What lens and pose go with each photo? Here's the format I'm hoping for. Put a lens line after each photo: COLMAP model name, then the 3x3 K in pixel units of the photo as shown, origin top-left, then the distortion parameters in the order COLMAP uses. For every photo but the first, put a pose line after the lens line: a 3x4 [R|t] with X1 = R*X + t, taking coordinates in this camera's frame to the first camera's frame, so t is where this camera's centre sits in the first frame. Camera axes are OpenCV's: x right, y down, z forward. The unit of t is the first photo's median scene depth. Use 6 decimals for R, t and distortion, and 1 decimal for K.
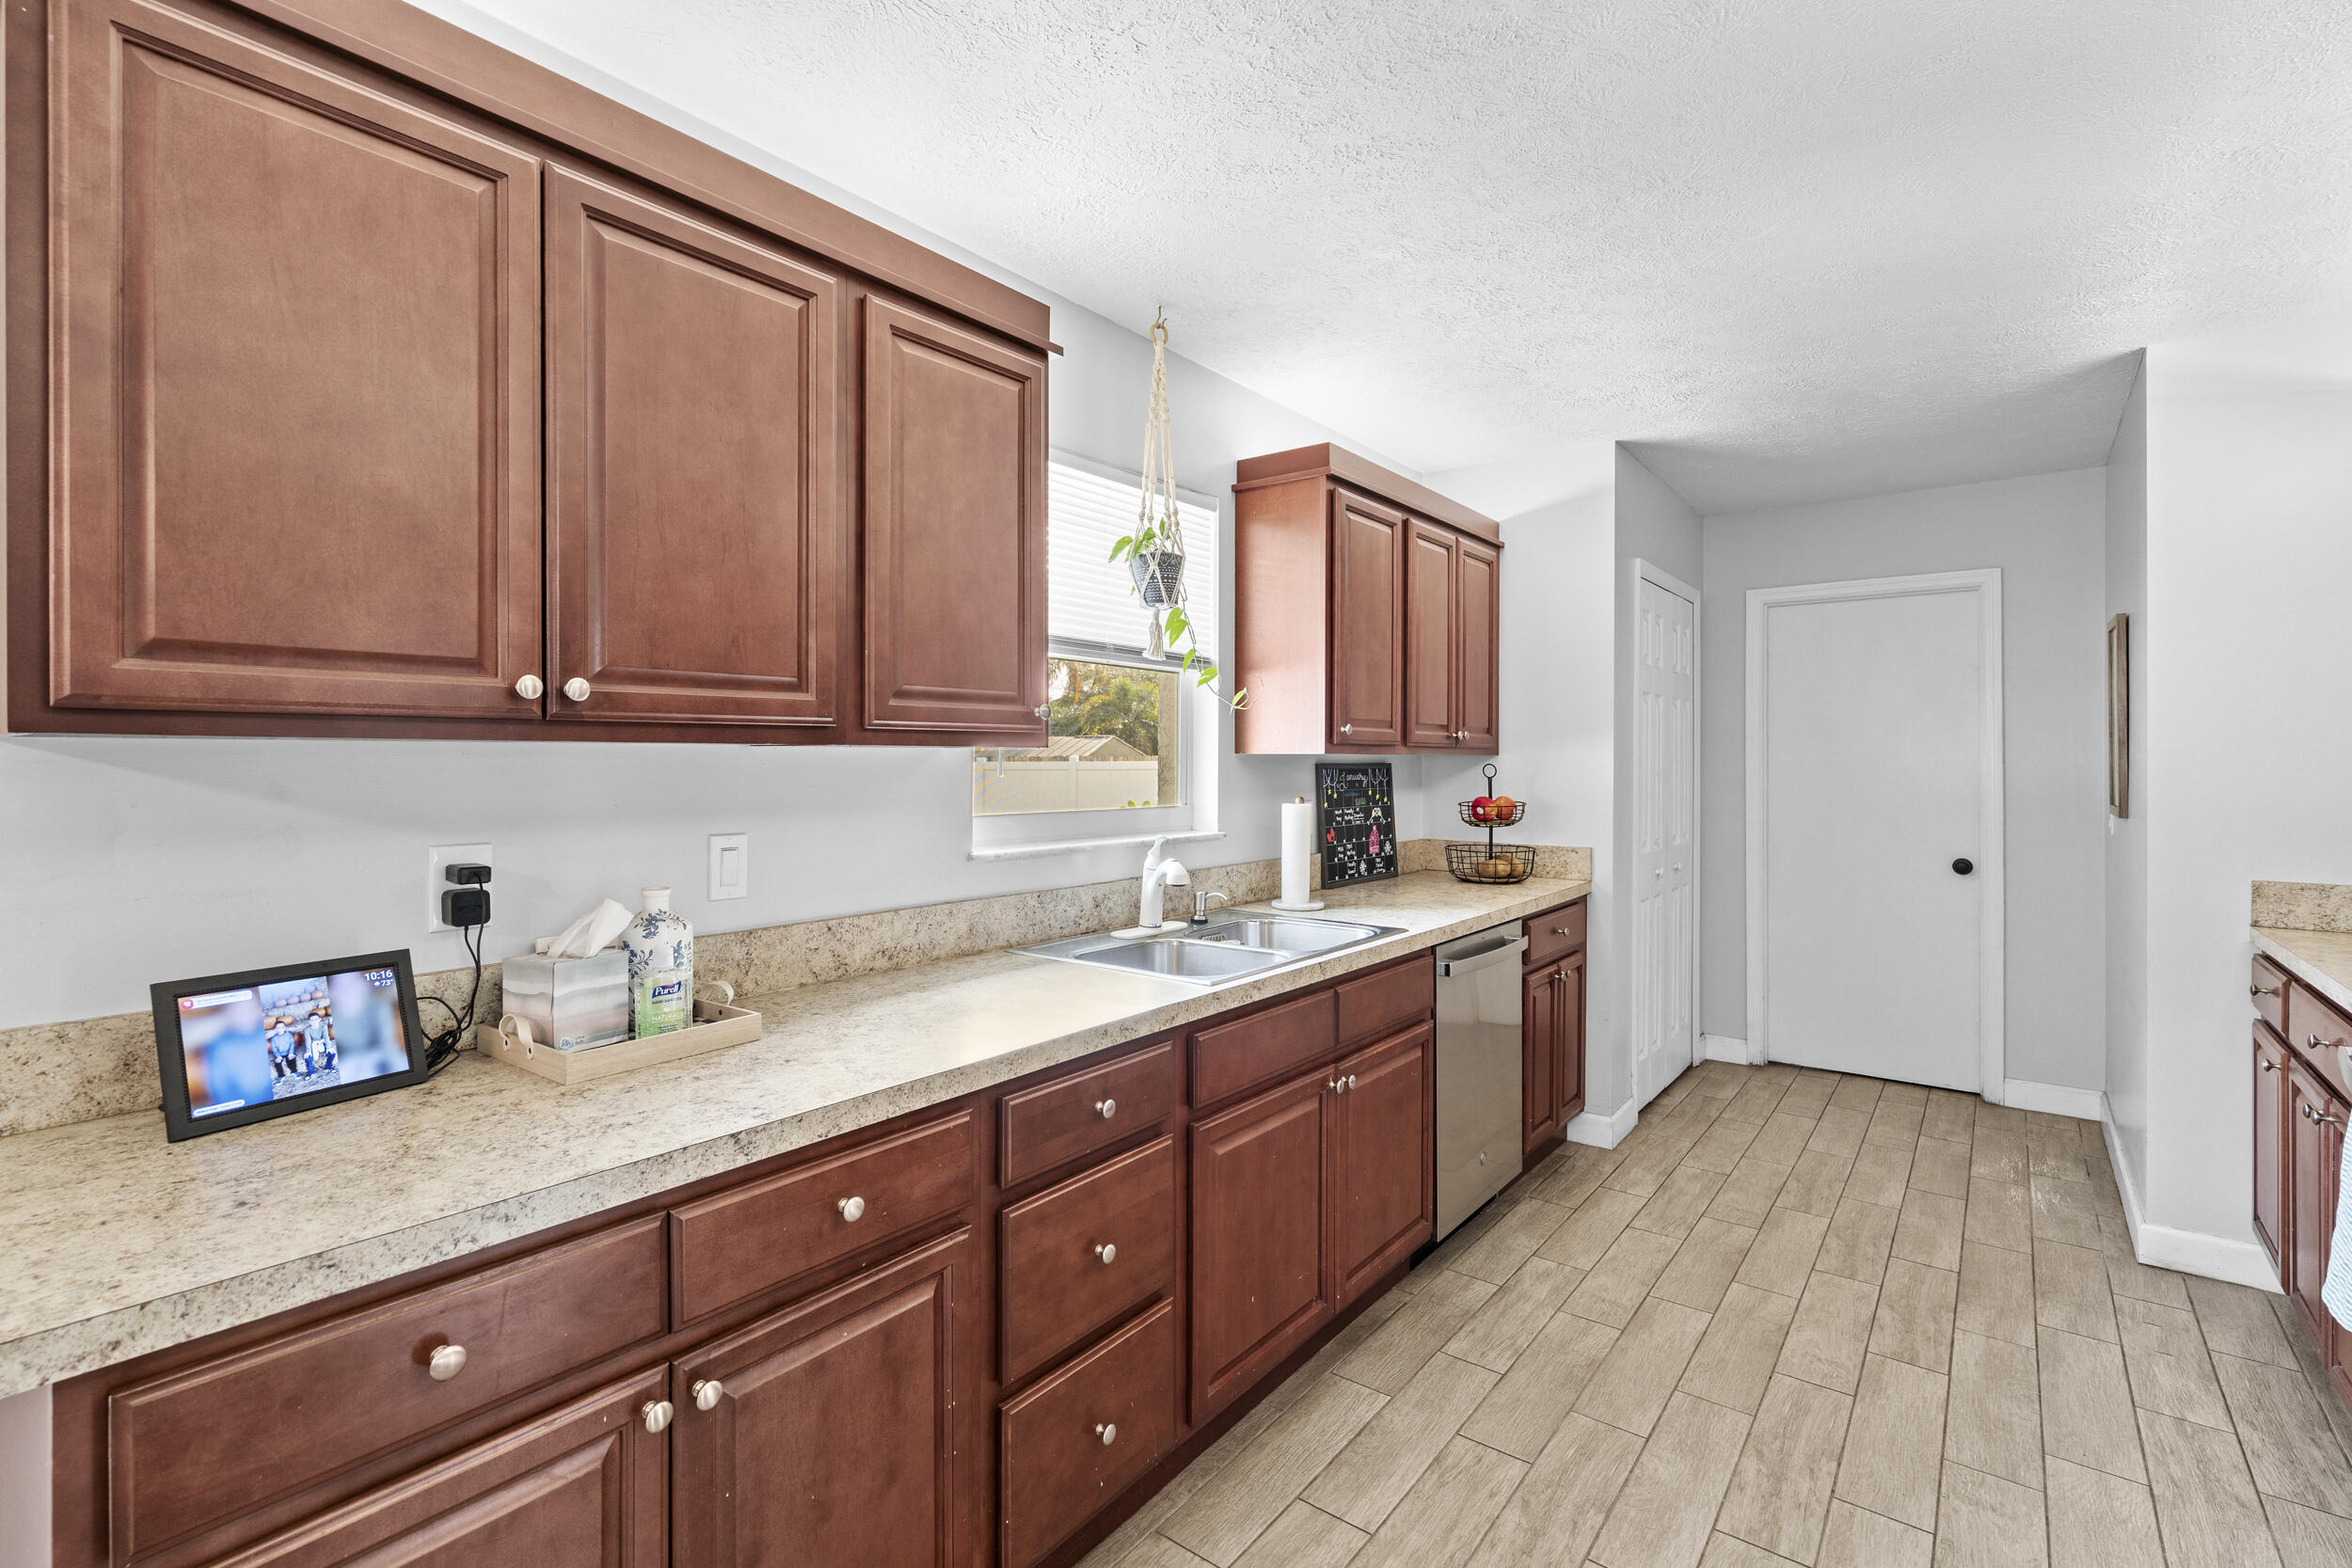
lens RADIAL K [[1065.7, 0, 1168.7], [0, 1065.7, 751.2], [0, 0, 1]] dist [-0.005506, 0.002812]
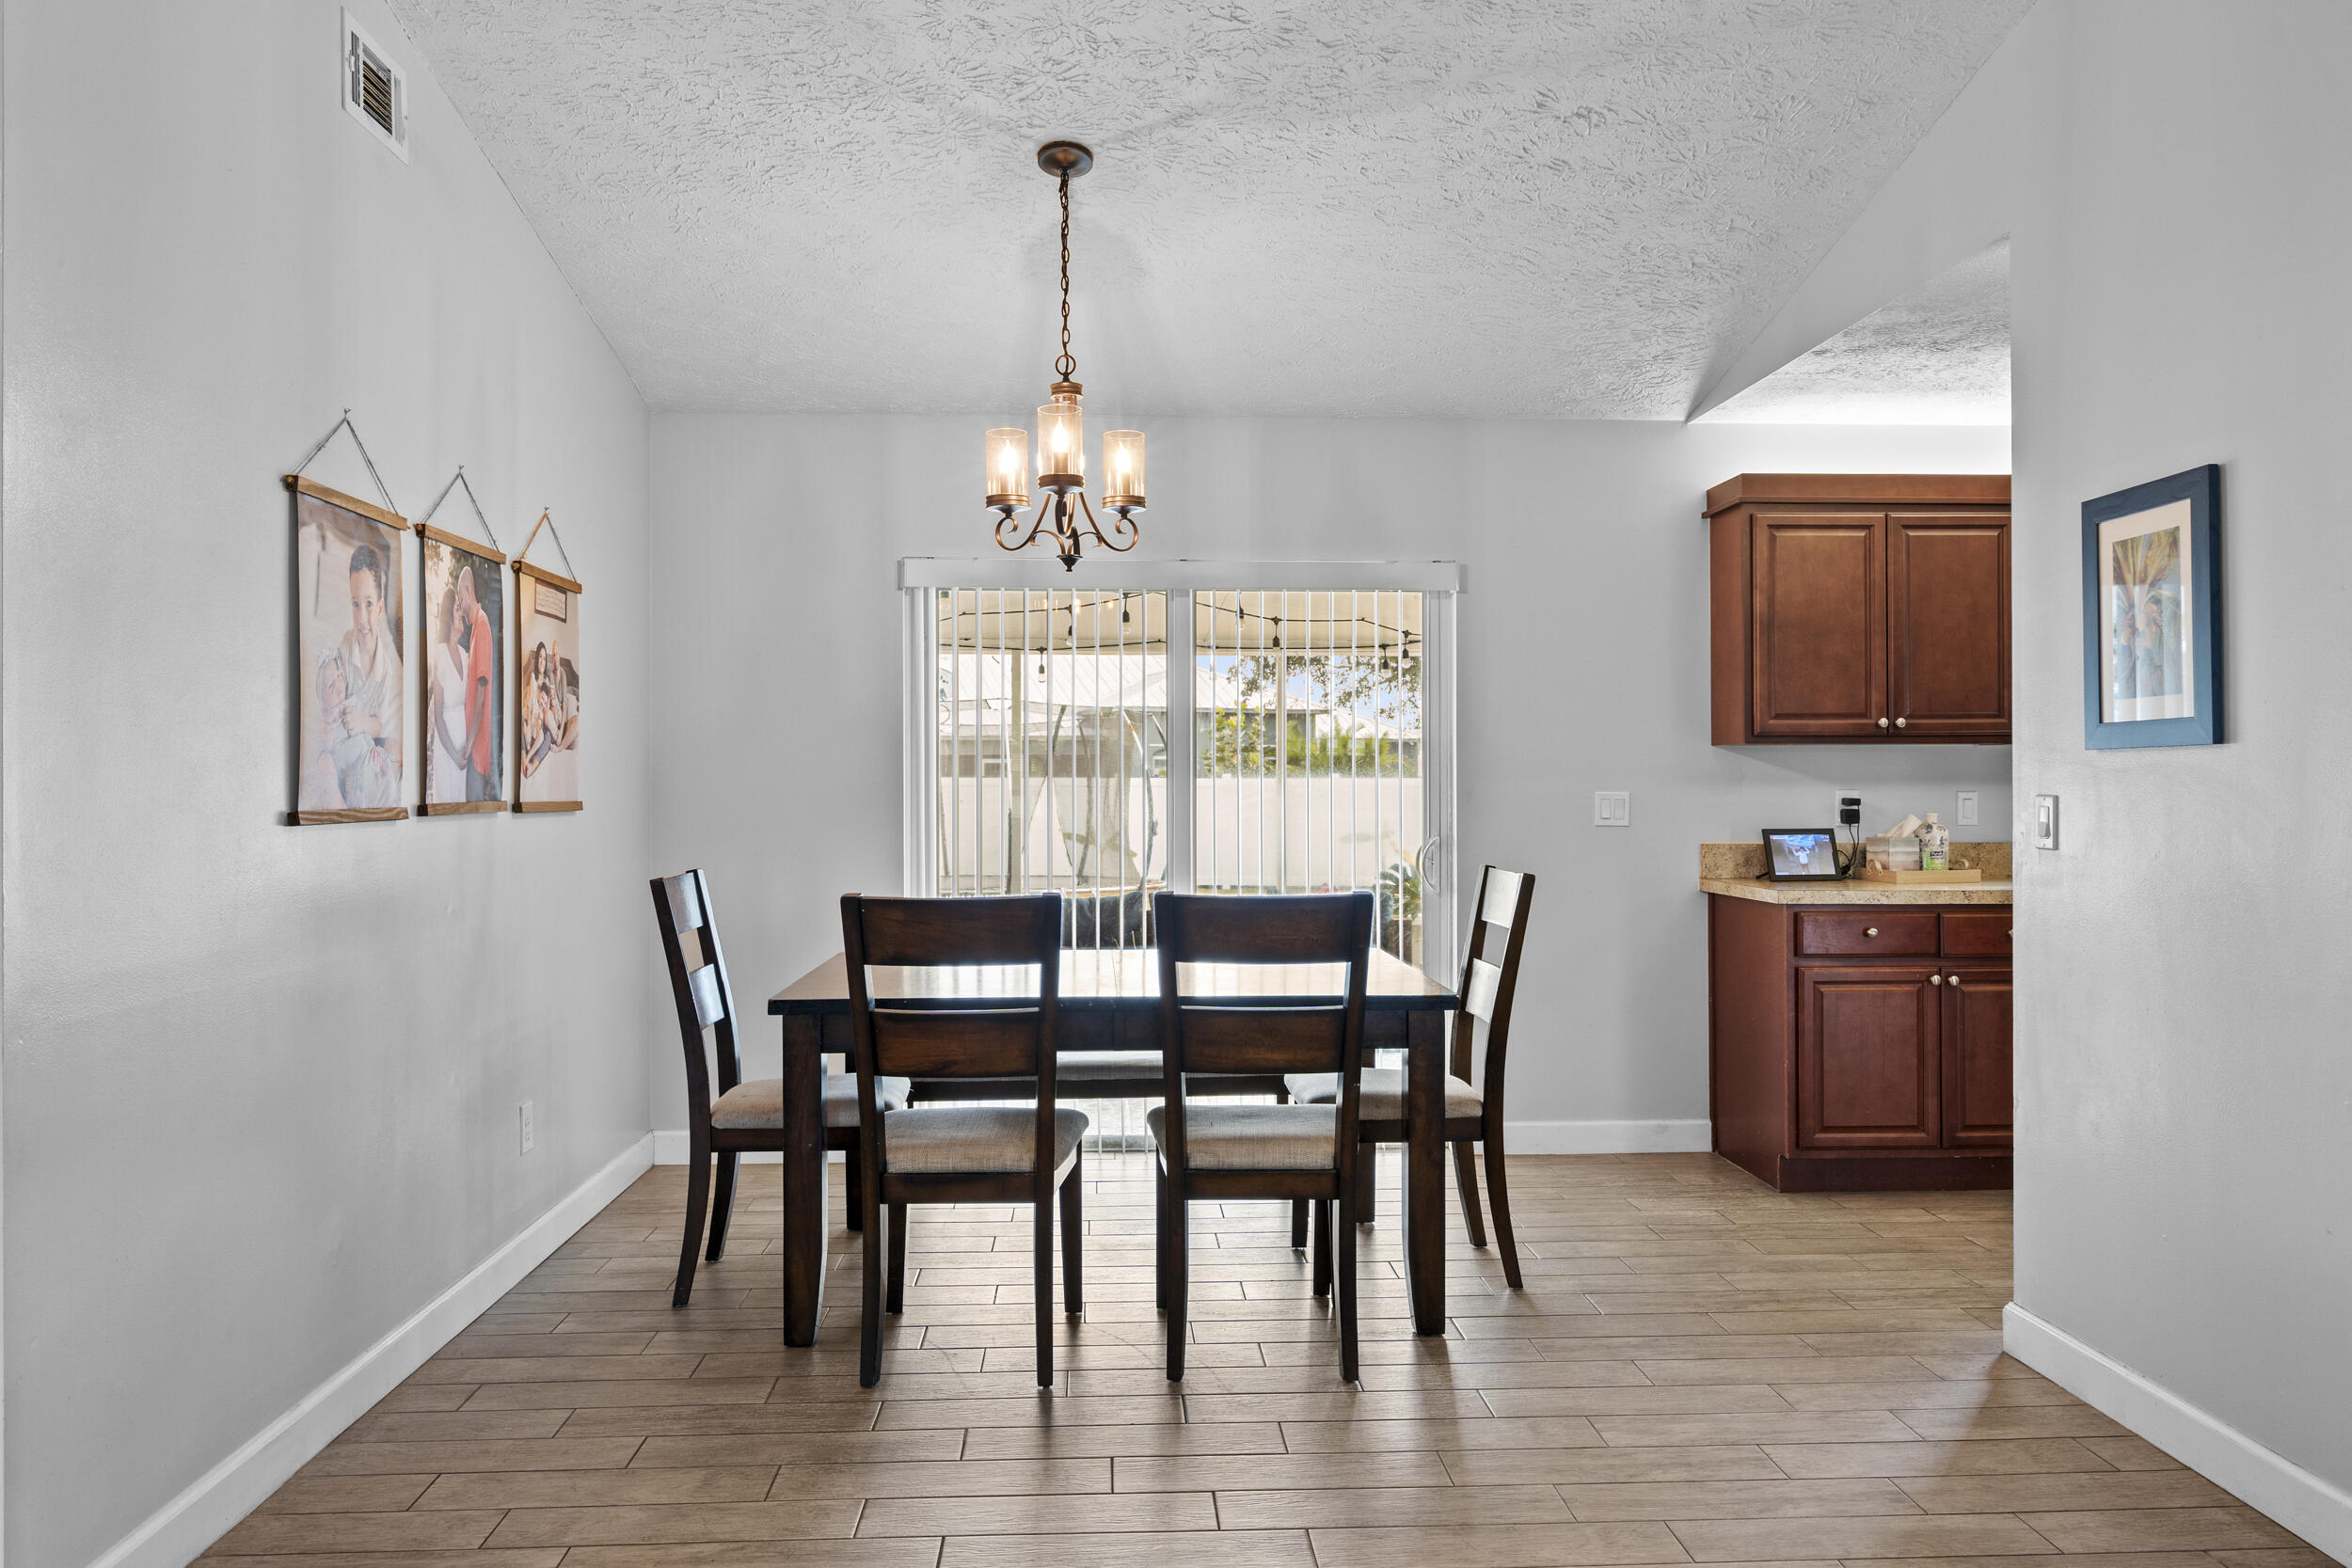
lens RADIAL K [[1673.9, 0, 1191.4], [0, 1673.9, 774.0], [0, 0, 1]] dist [0.003803, -0.004030]
pose [[0.660778, -0.001199, -0.750580, 0.794285], [0.005933, 0.999976, 0.003626, 0.022940], [0.750558, -0.006849, 0.660769, -1.748717]]
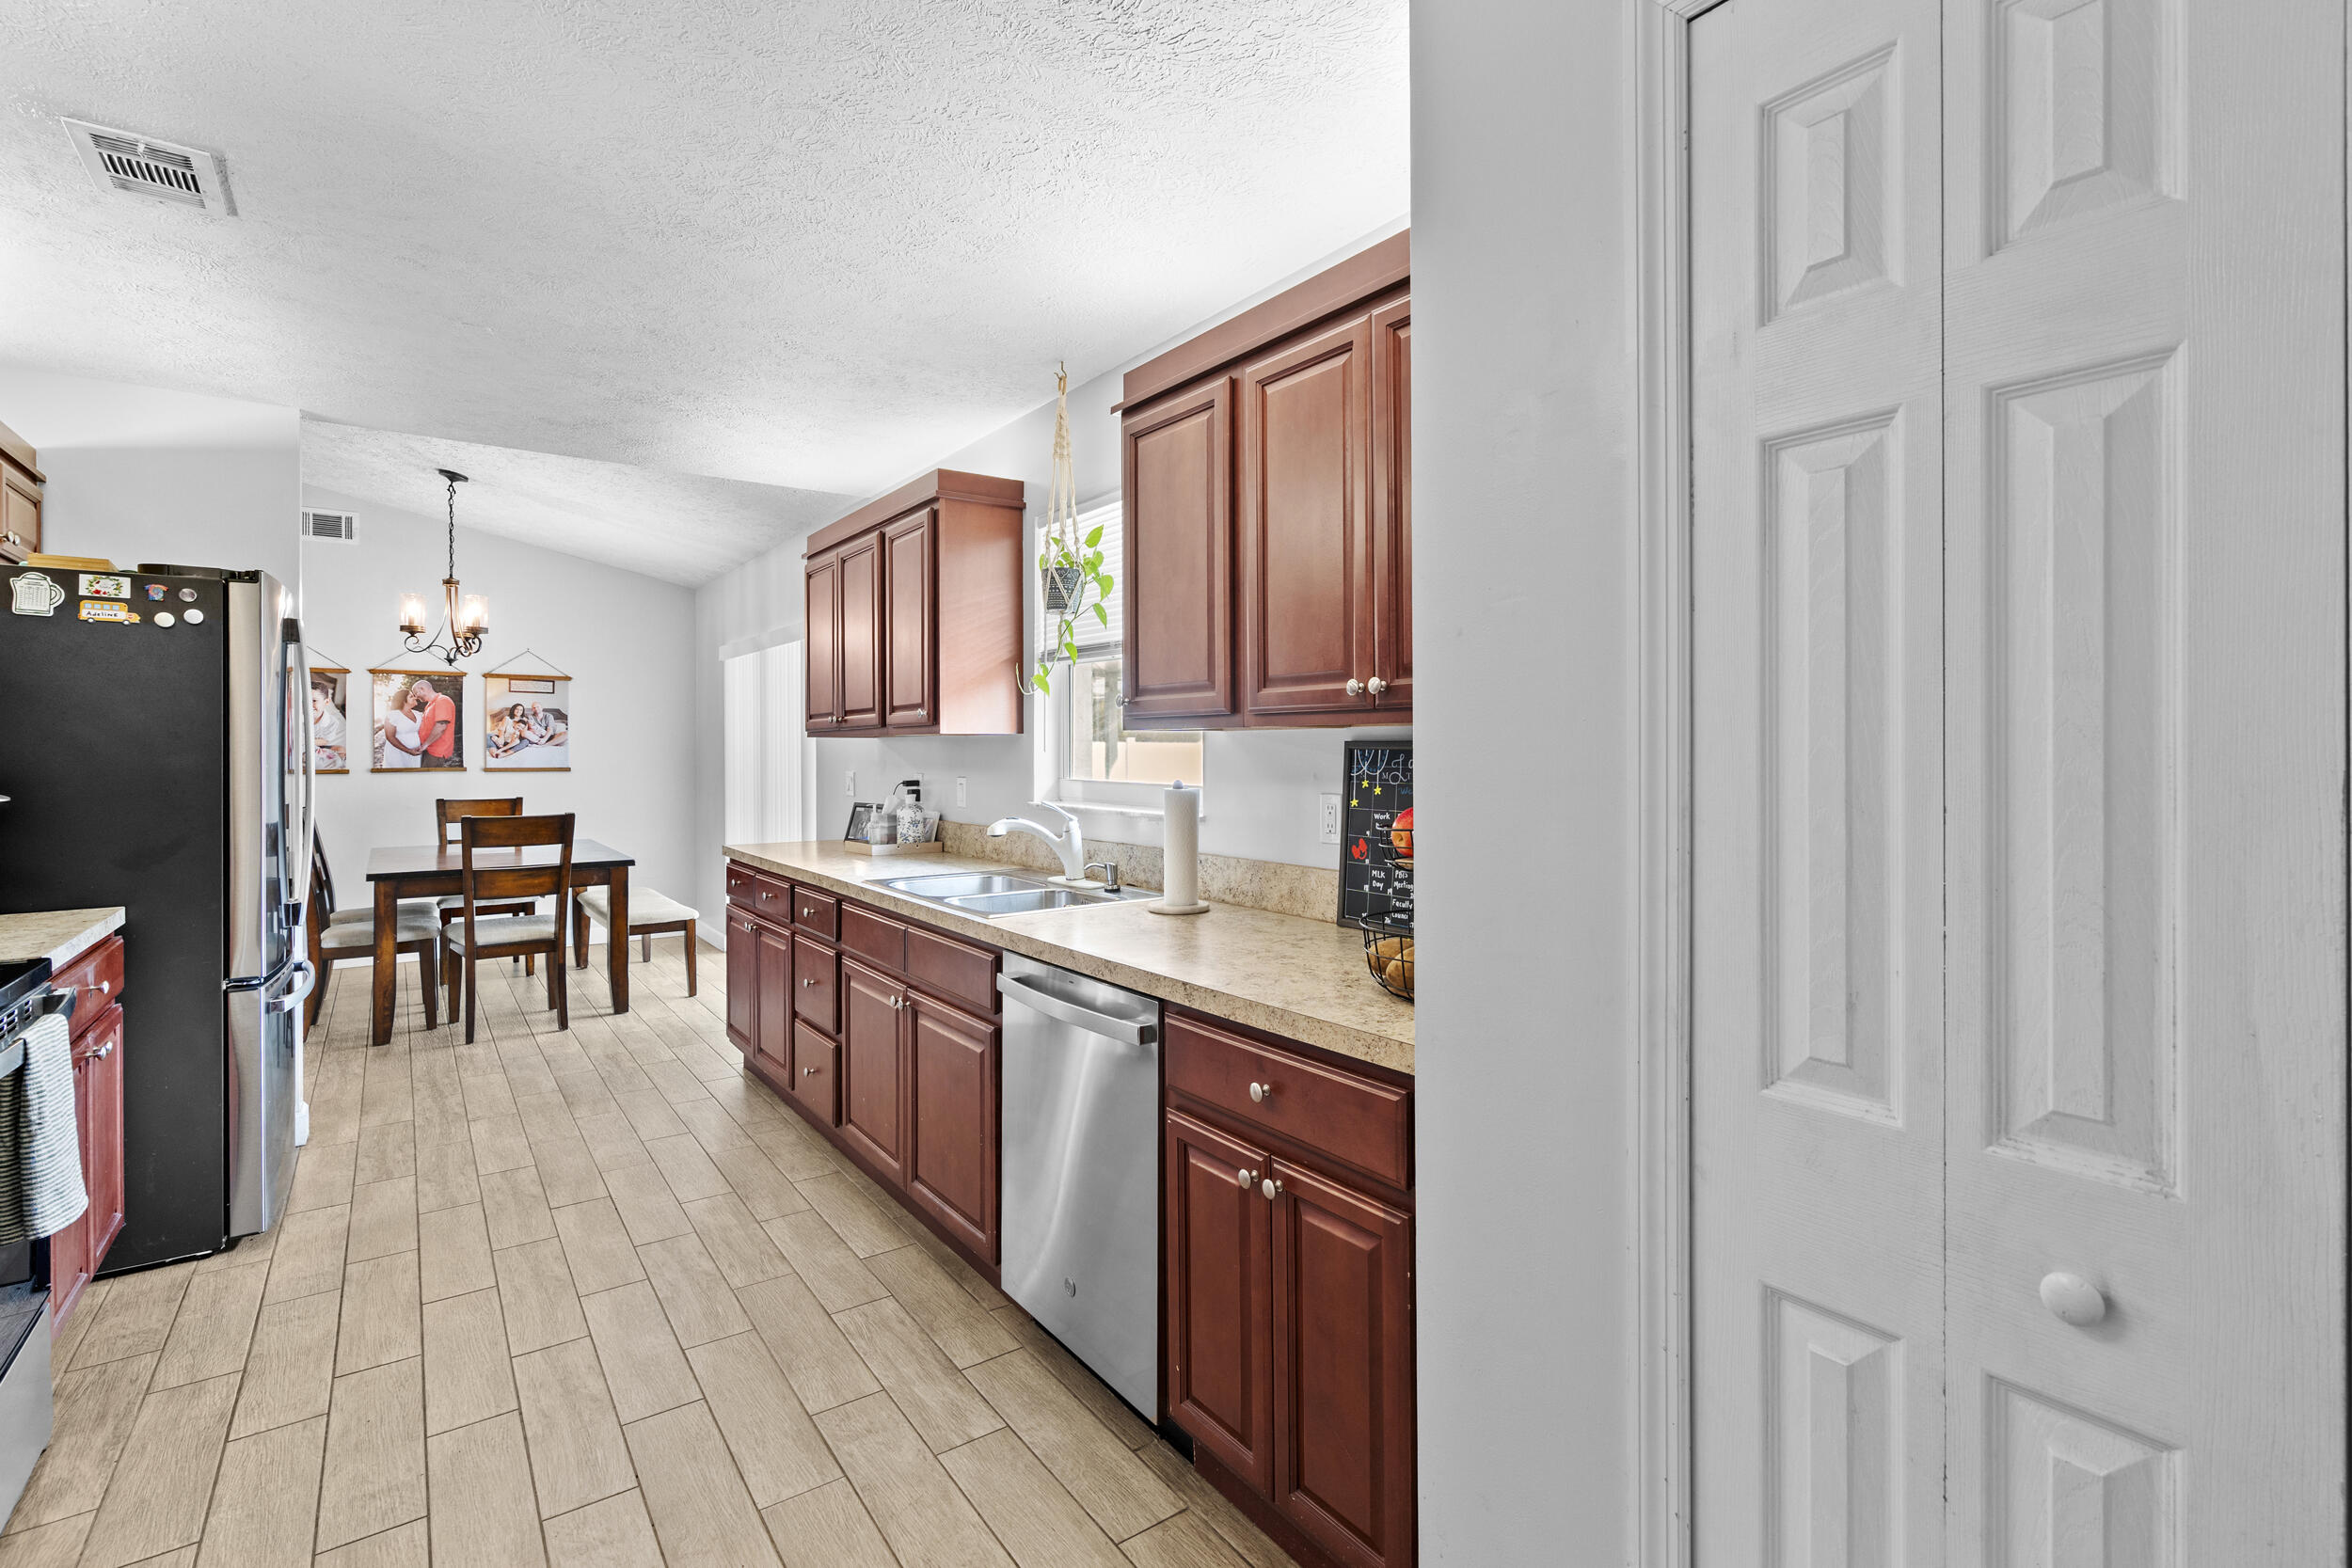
lens RADIAL K [[1065.7, 0, 1175.8], [0, 1065.7, 754.2], [0, 0, 1]] dist [-0.005506, 0.002812]
pose [[-0.270668, 0.007919, -0.962640, 1.291458], [0.011265, 0.999924, 0.005058, 0.024913], [0.962607, -0.009475, -0.270736, 1.693480]]
